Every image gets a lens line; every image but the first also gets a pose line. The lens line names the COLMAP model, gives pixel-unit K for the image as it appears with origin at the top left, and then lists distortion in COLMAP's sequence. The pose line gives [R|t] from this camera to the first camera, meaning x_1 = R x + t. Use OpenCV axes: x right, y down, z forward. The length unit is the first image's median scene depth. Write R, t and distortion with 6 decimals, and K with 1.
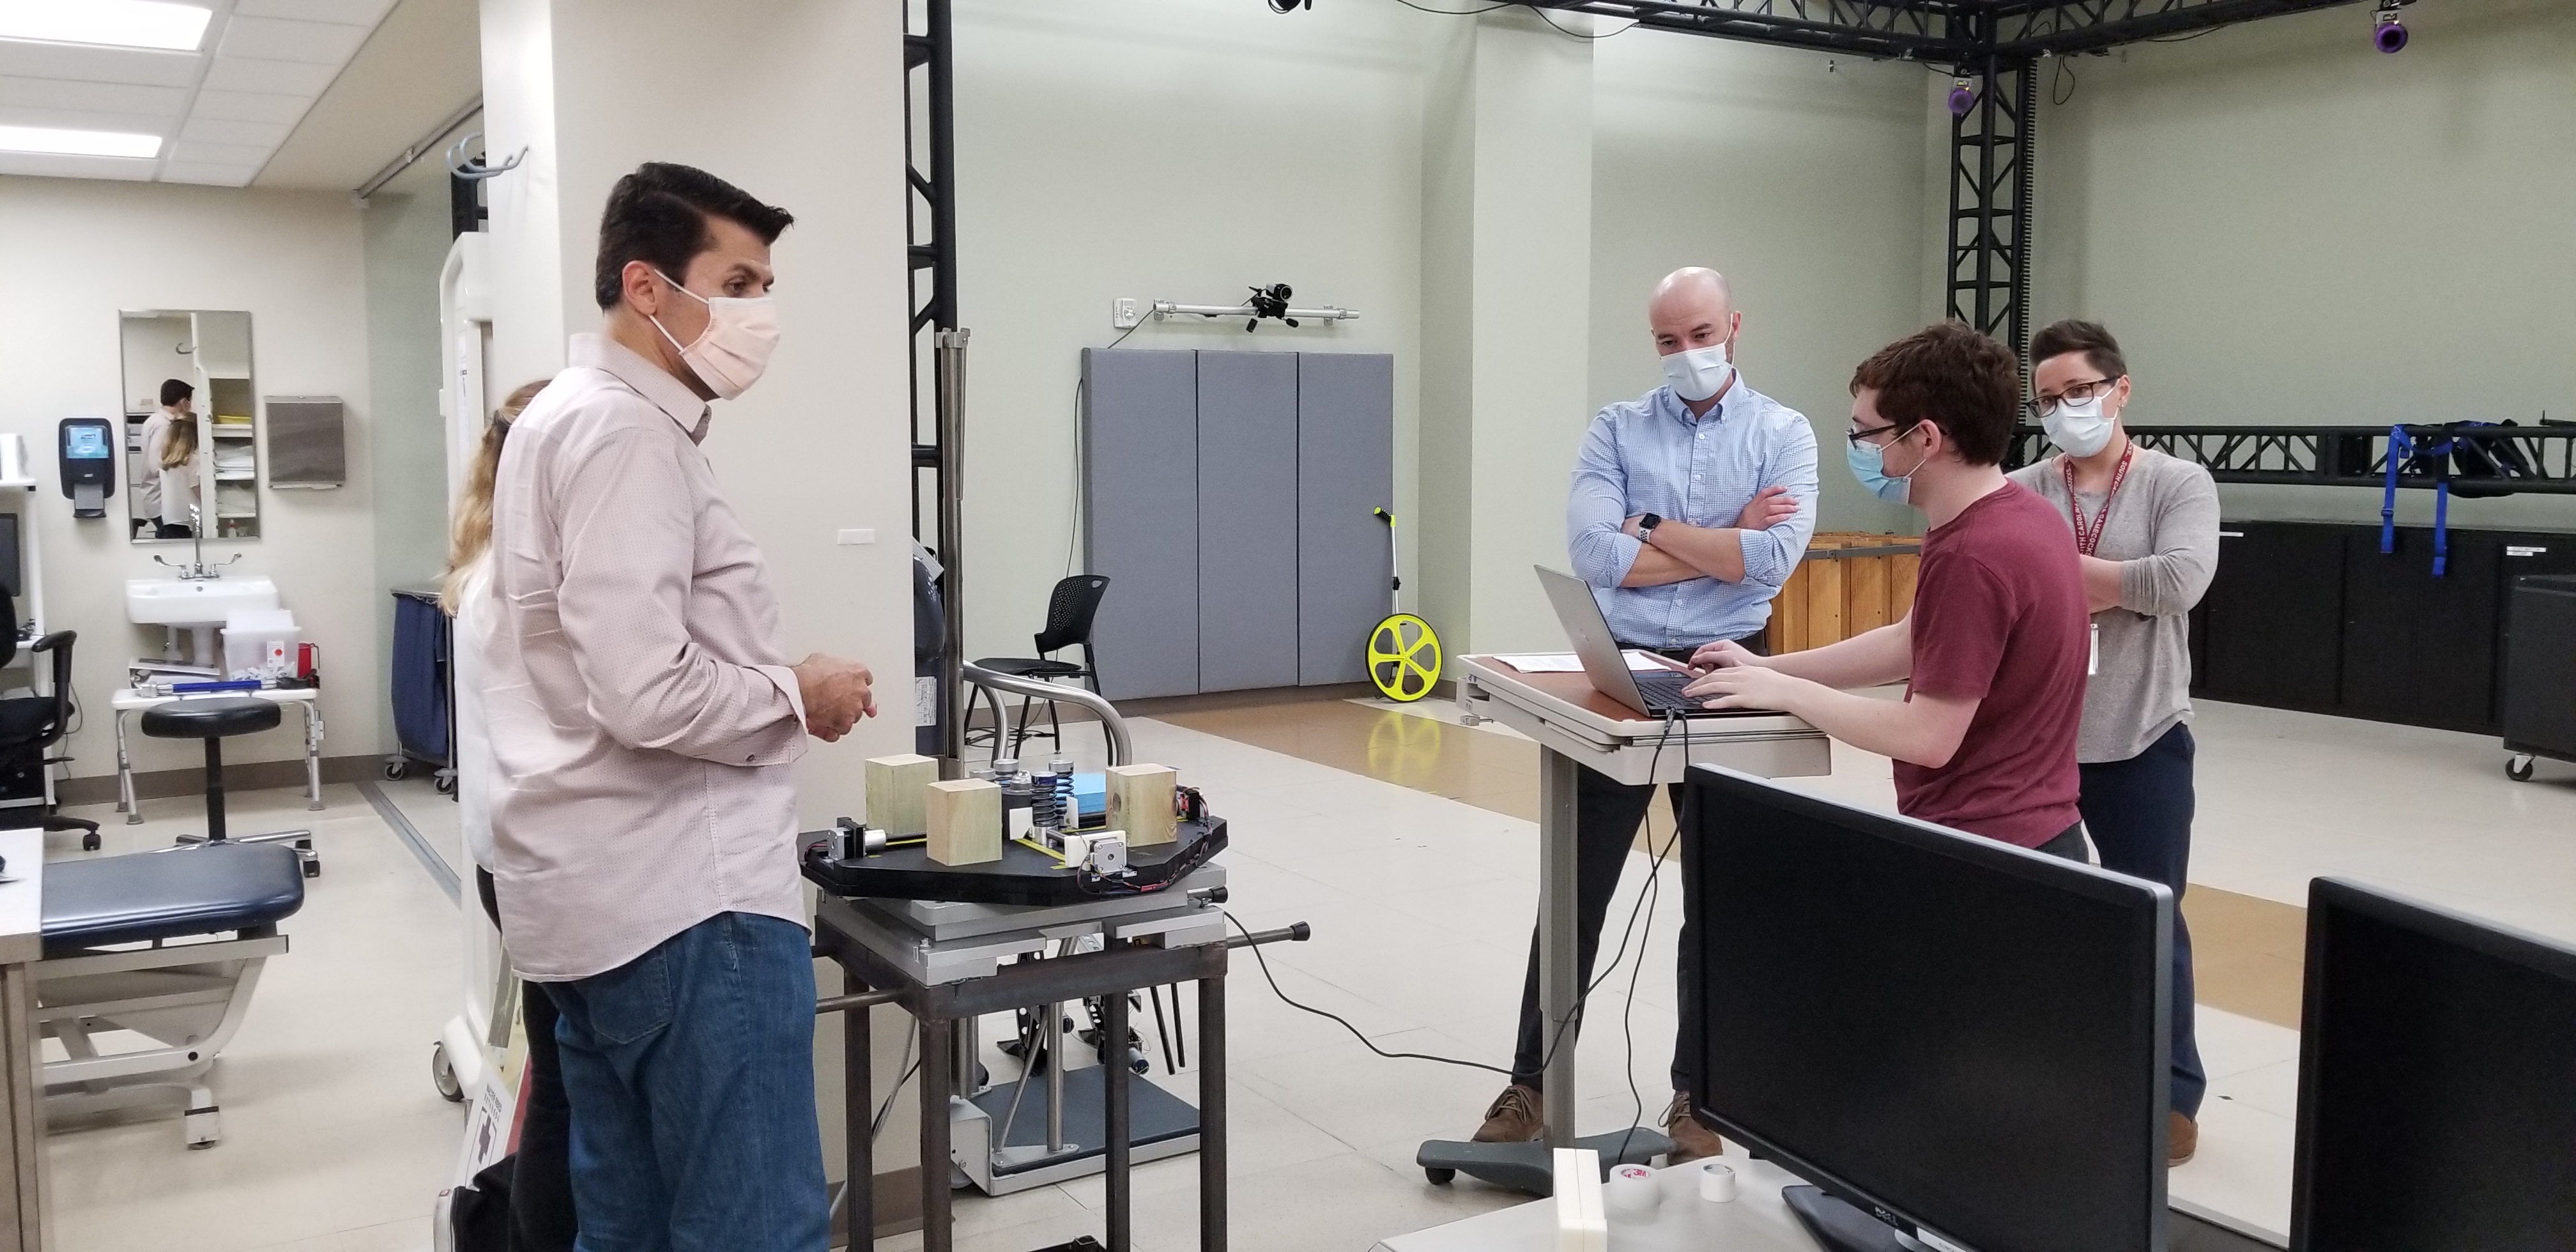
lens RADIAL K [[1990.4, 0, 1239.8], [0, 1990.4, 602.4], [0, 0, 1]] dist [0.087594, -0.149873]
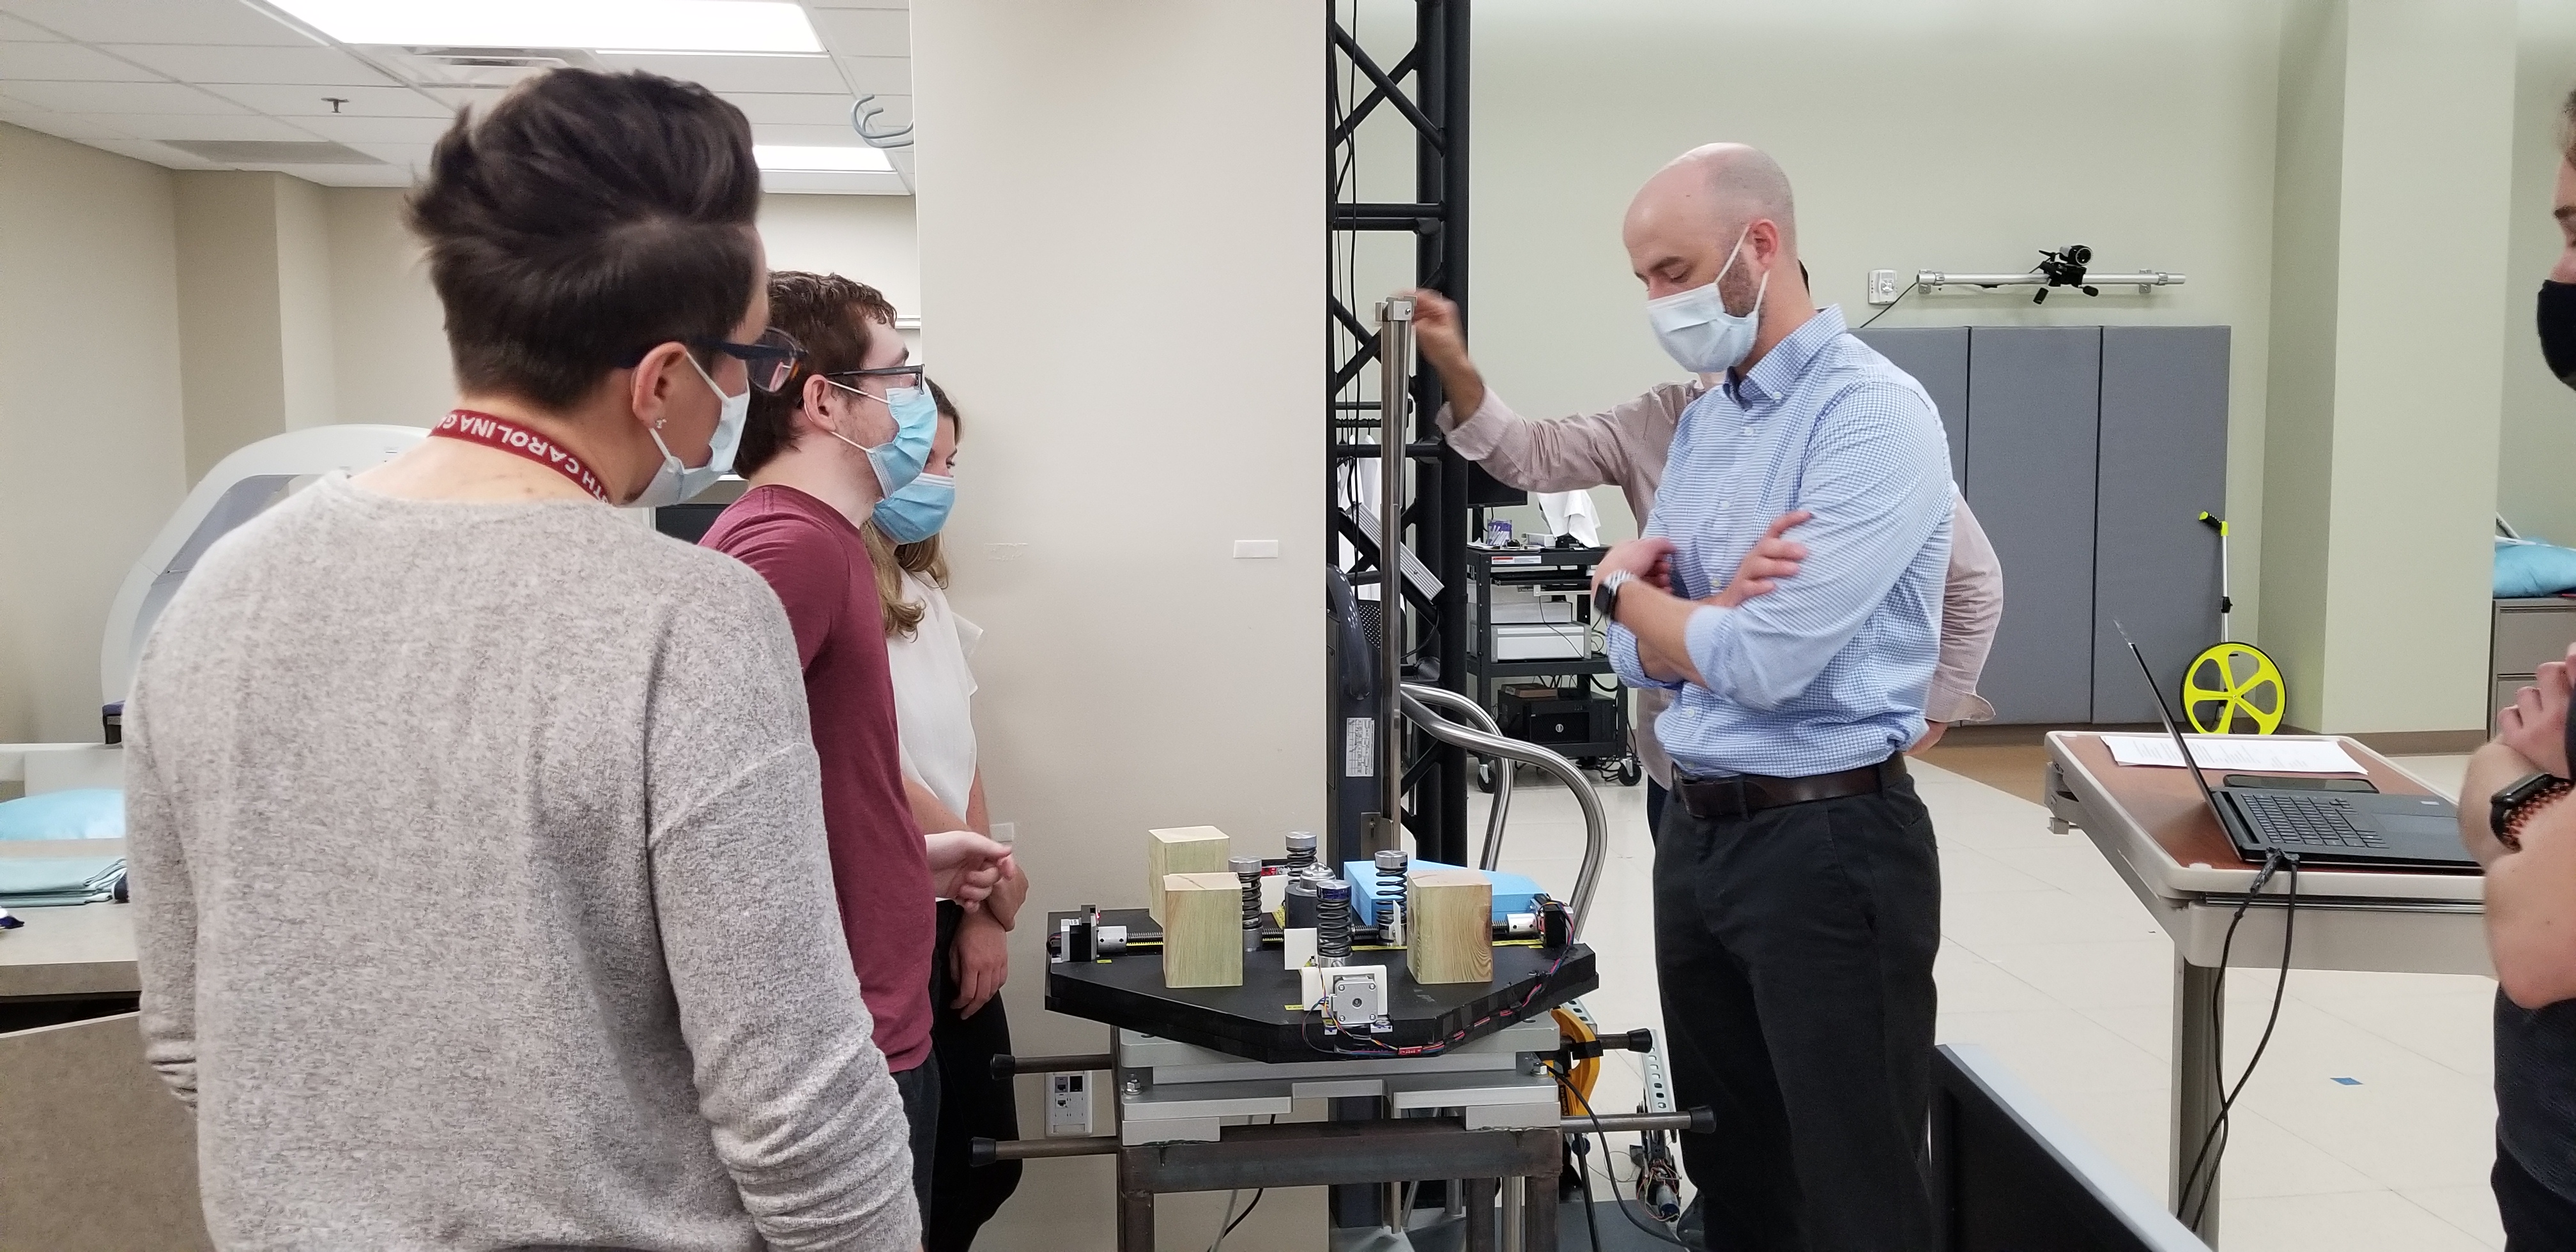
lens RADIAL K [[1998.2, 0, 1274.0], [0, 1998.2, 592.6], [0, 0, 1]] dist [0.088277, -0.168382]
pose [[0.917061, 0.029486, -0.397656, 0.052935], [-0.030313, 0.999532, 0.004209, -0.006589], [0.397593, 0.008194, 0.917525, 0.084798]]
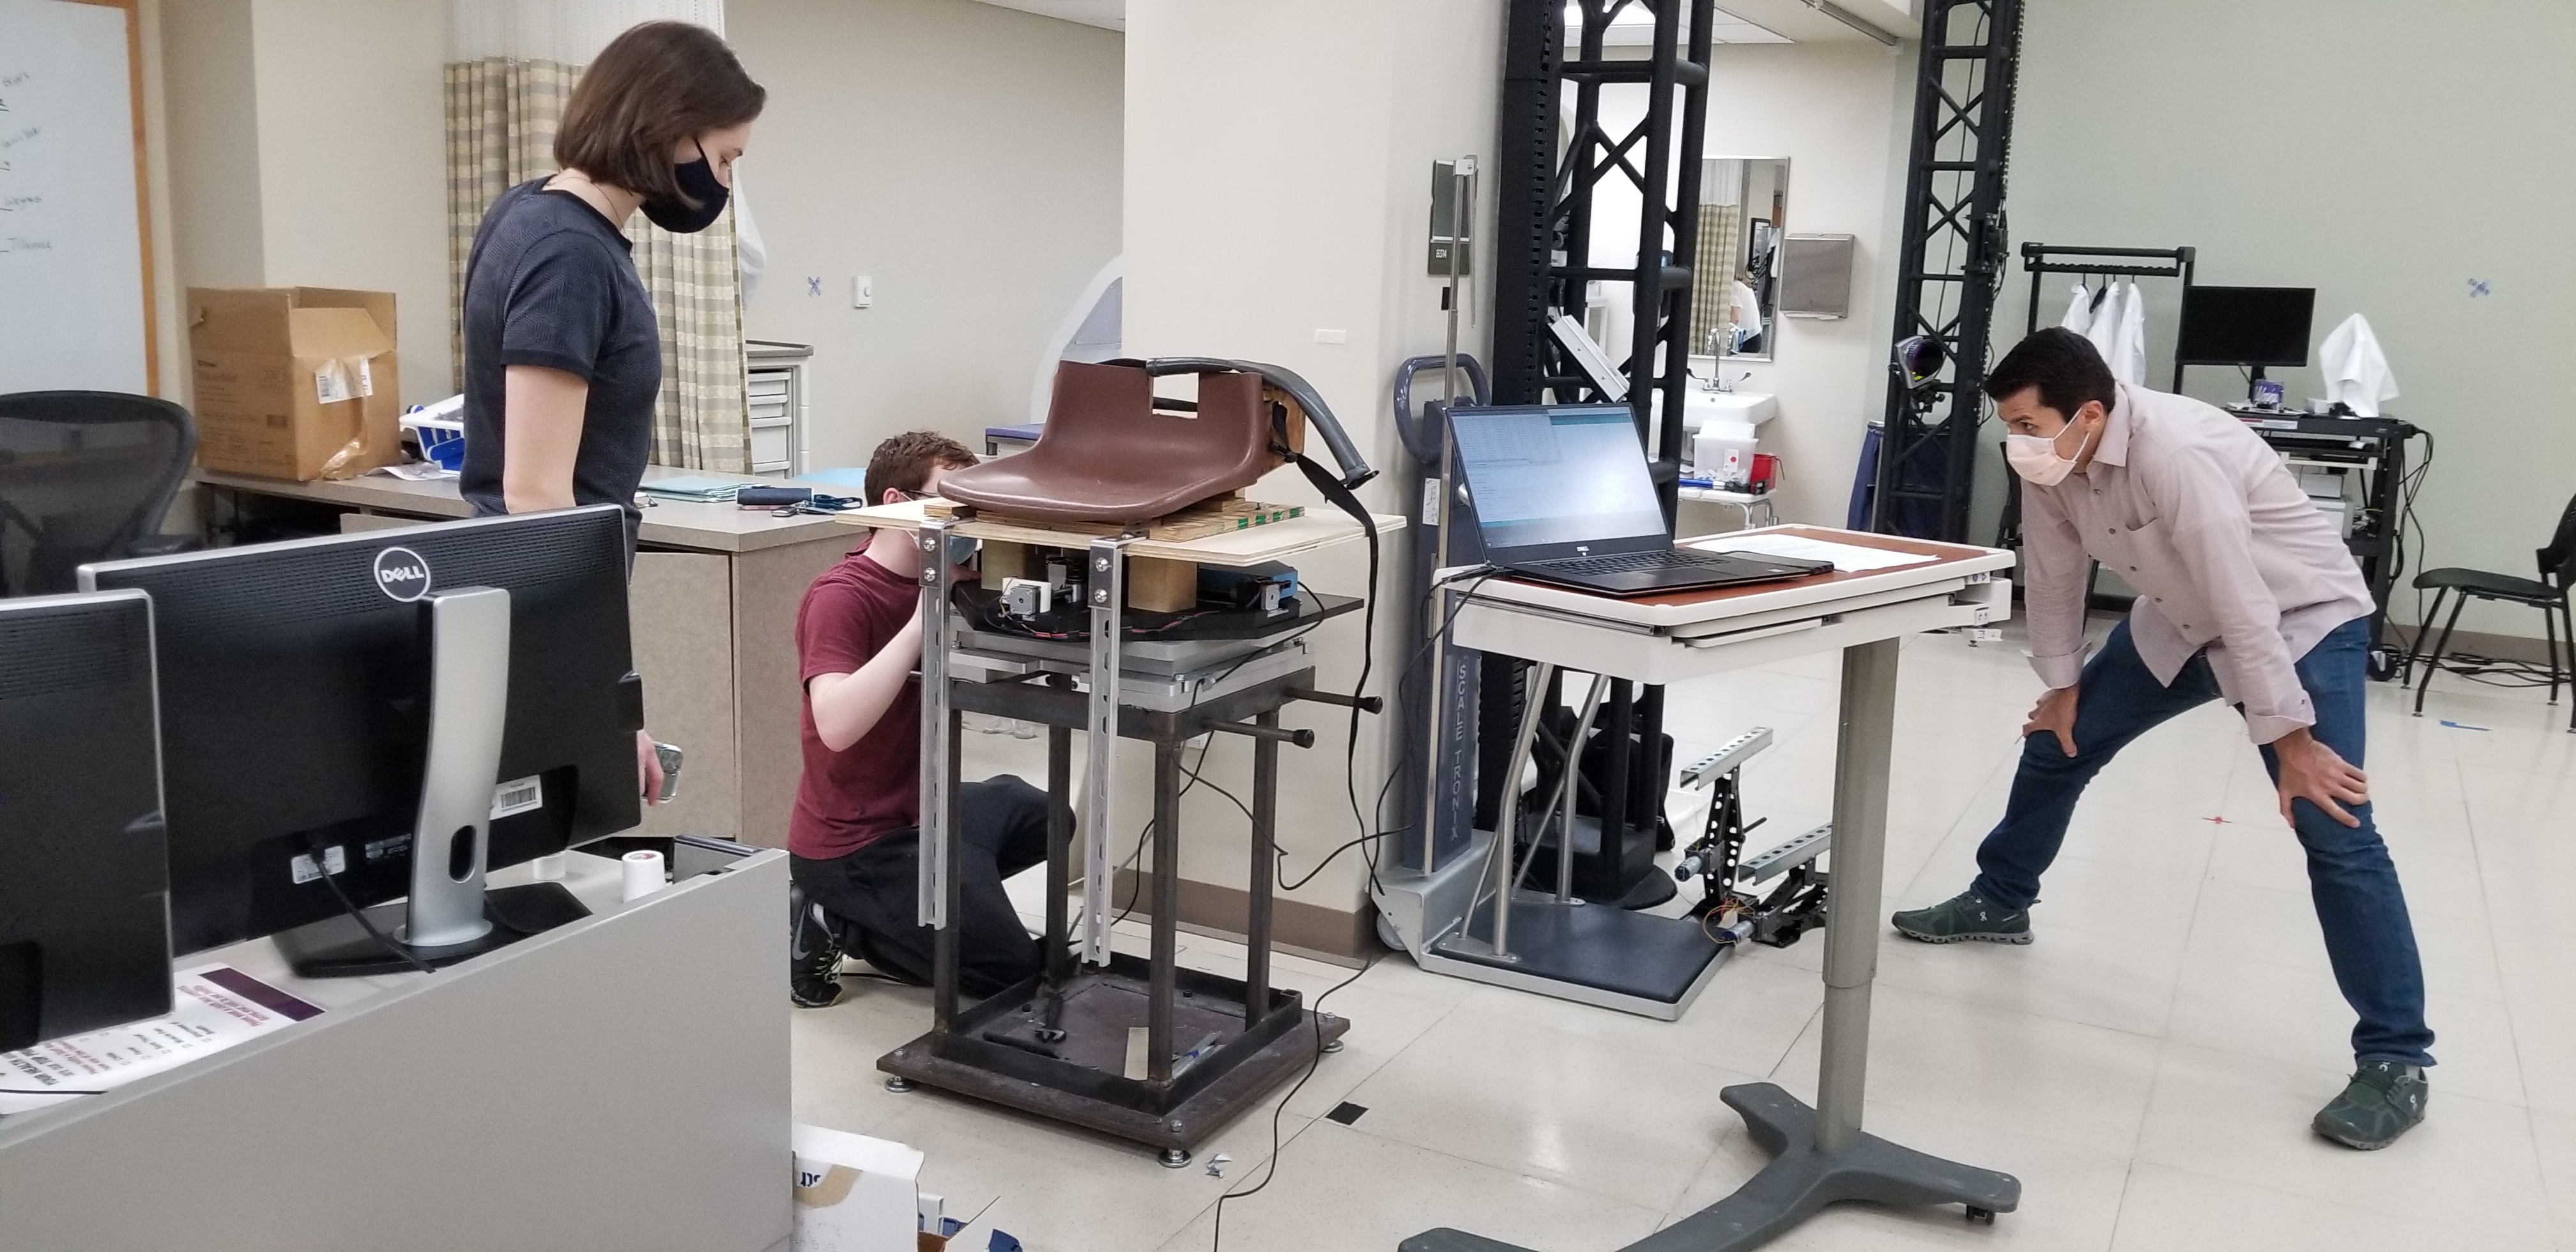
lens RADIAL K [[1955.0, 0, 1288.0], [0, 1955.0, 626.0], [0, 0, 1]] dist [0.094655, -0.143763]
pose [[0.531075, 0.177386, -0.828549, 0.256570], [-0.109753, 0.984004, 0.140319, -0.008588], [0.840186, 0.016415, 0.542049, 0.141109]]
